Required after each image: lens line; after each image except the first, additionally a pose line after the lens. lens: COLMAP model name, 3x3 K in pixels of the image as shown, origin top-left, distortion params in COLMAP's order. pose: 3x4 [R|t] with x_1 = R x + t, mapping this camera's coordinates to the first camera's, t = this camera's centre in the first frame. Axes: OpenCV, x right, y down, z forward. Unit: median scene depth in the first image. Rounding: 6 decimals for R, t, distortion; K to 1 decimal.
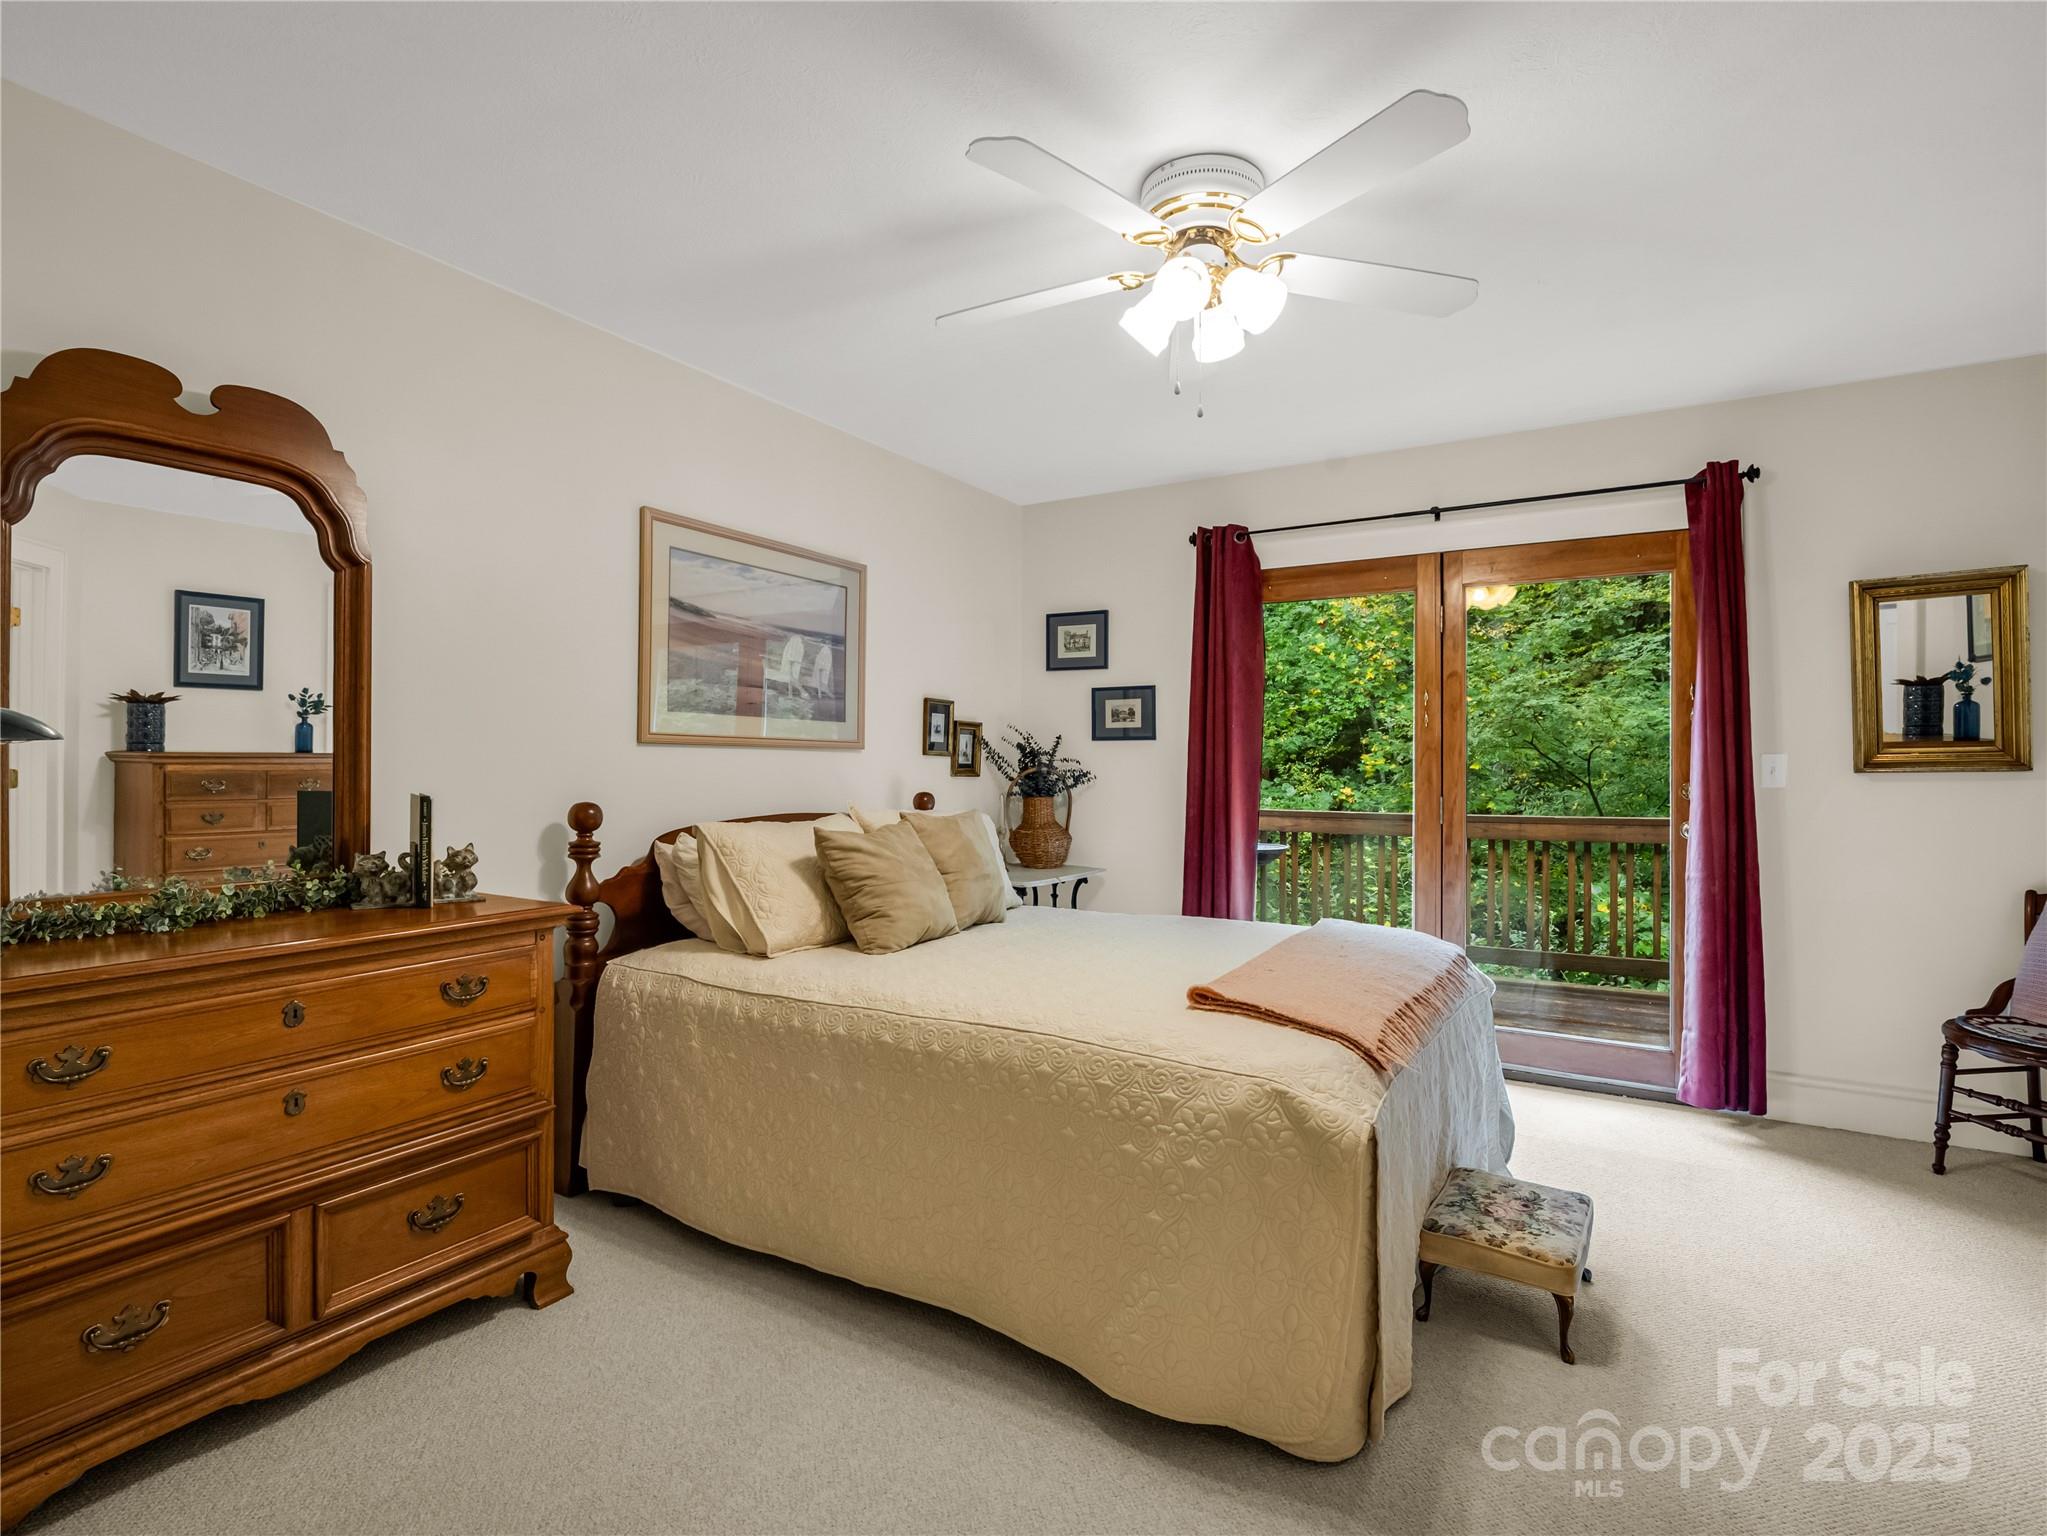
lens RADIAL K [[1004.8, 0, 1036.3], [0, 1004.8, 762.3], [0, 0, 1]] dist [-0.008443, -0.005089]
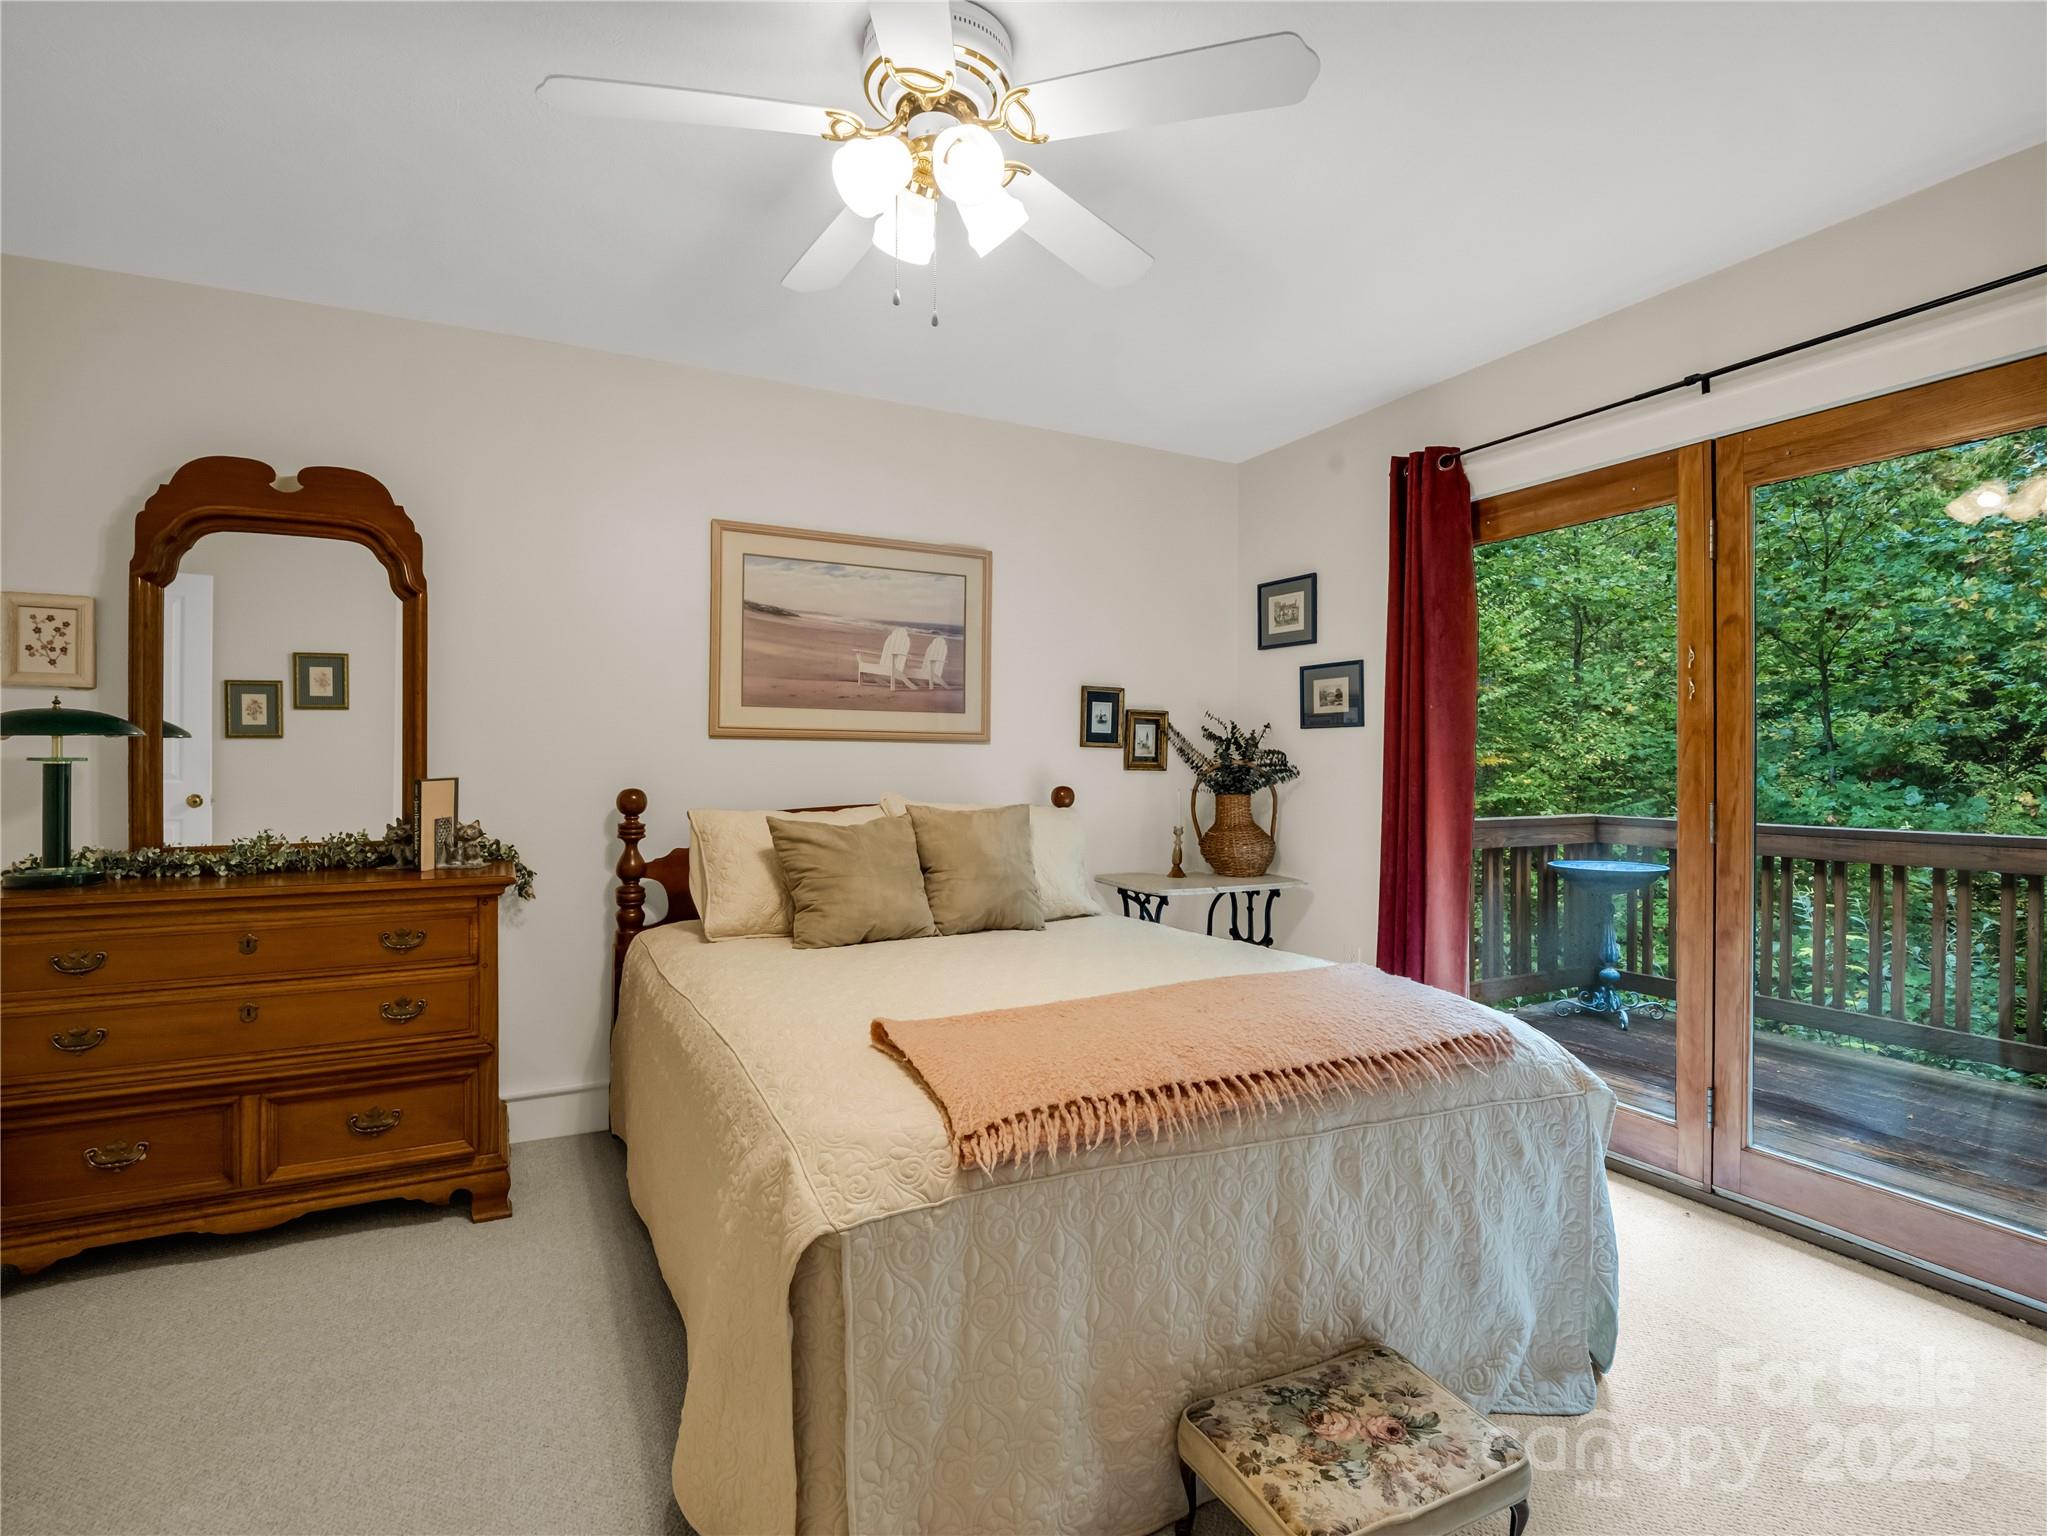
lens RADIAL K [[1004.8, 0, 1023.4], [0, 1004.8, 762.0], [0, 0, 1]] dist [-0.008443, -0.005089]
pose [[0.853022, 0.000044, -0.521875, 0.426584], [0.000710, 0.999999, 0.001246, 0.007173], [0.521875, -0.001433, 0.853021, 0.223827]]
